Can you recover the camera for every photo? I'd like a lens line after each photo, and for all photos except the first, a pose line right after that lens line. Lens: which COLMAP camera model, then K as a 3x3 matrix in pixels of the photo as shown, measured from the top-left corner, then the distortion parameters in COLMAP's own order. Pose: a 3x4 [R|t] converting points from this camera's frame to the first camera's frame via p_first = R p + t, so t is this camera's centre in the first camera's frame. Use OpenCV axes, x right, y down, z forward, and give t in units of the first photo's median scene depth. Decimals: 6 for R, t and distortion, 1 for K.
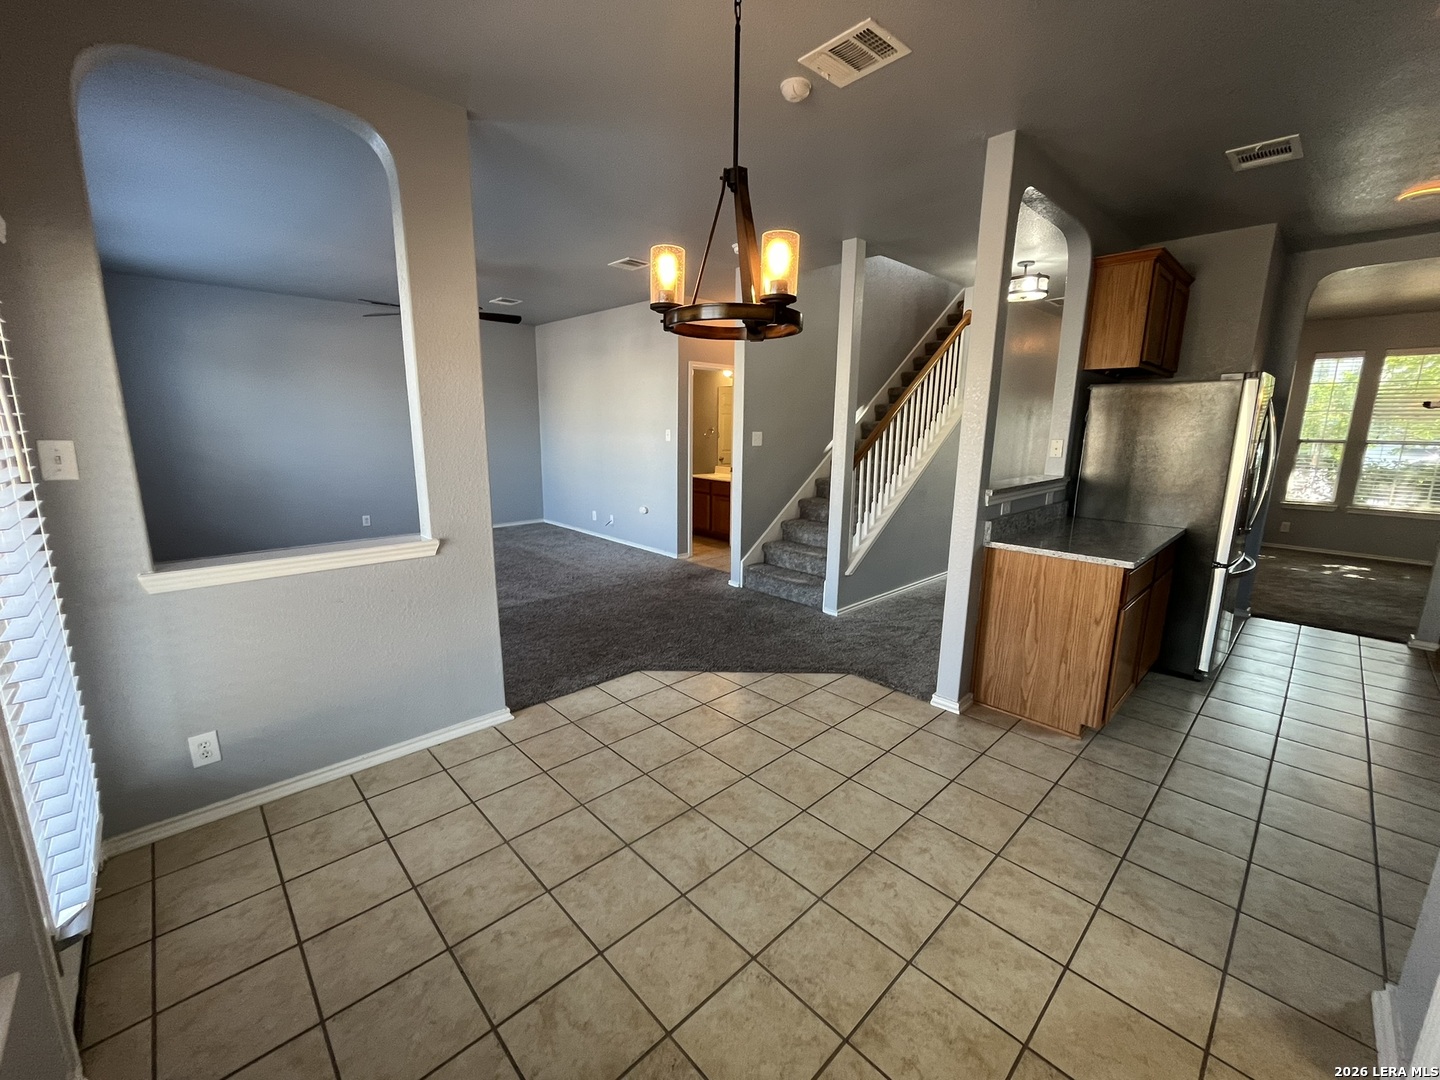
lens RADIAL K [[588.0, 0, 717.4], [0, 588.0, 538.4], [0, 0, 1]] dist [-0.002330, -0.000074]
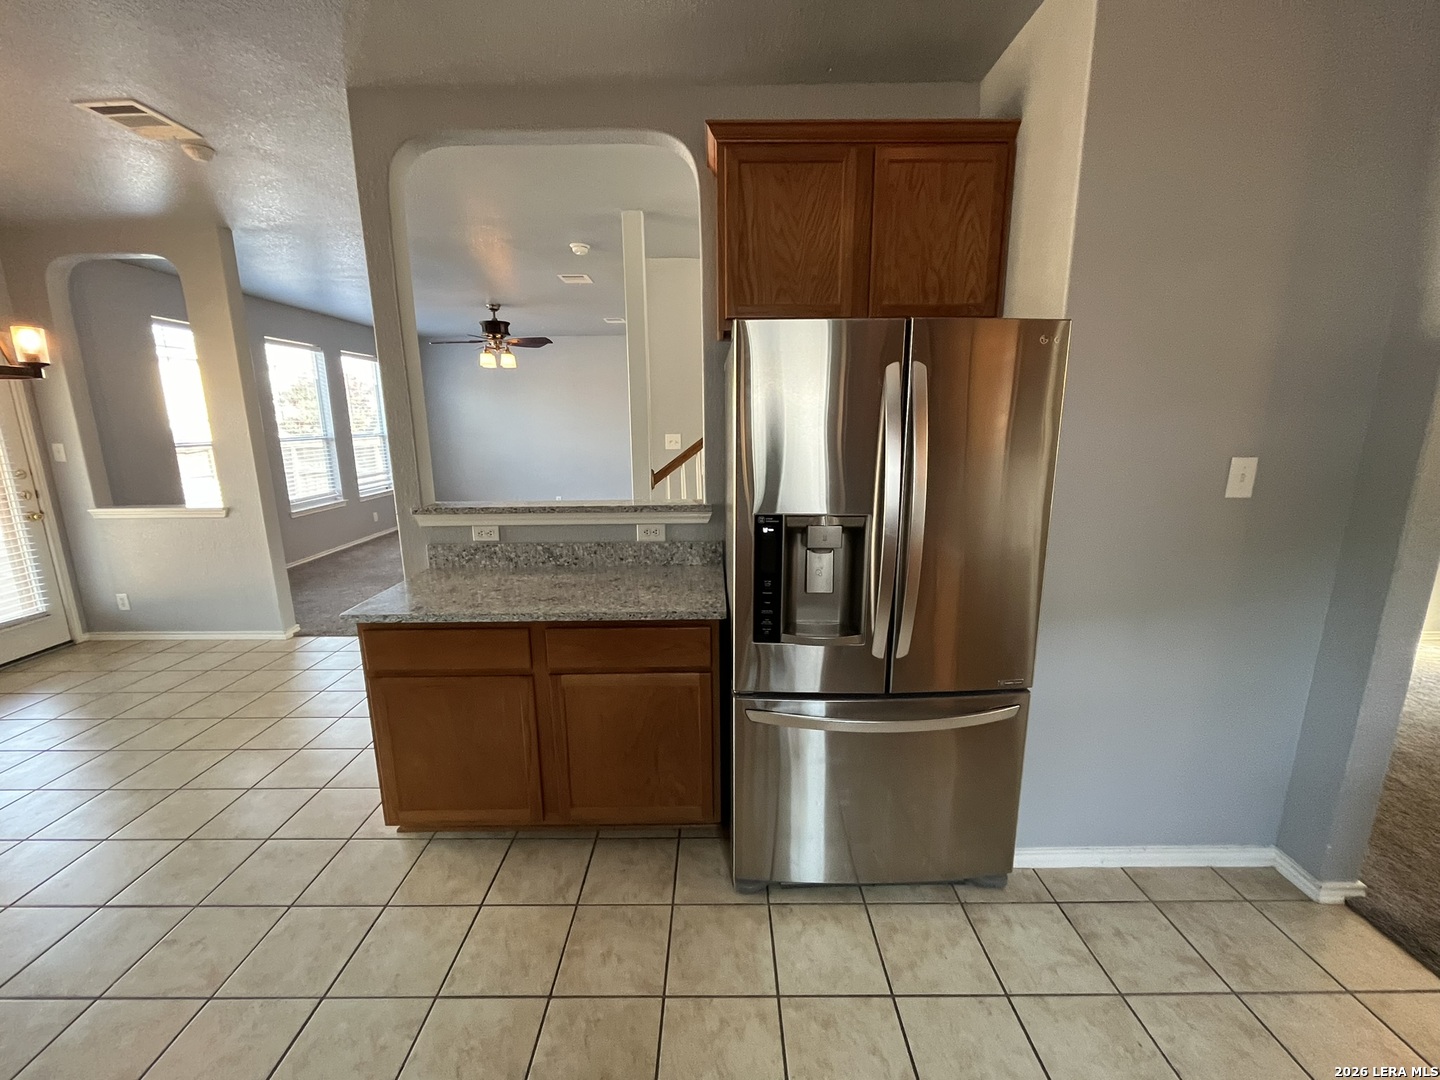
lens RADIAL K [[588.0, 0, 717.4], [0, 588.0, 538.4], [0, 0, 1]] dist [-0.002330, -0.000074]
pose [[0.723951, 0.122865, -0.678822, 1.855757], [-0.111140, 0.991930, 0.061009, -0.190149], [0.680840, 0.031276, 0.731764, 0.907906]]
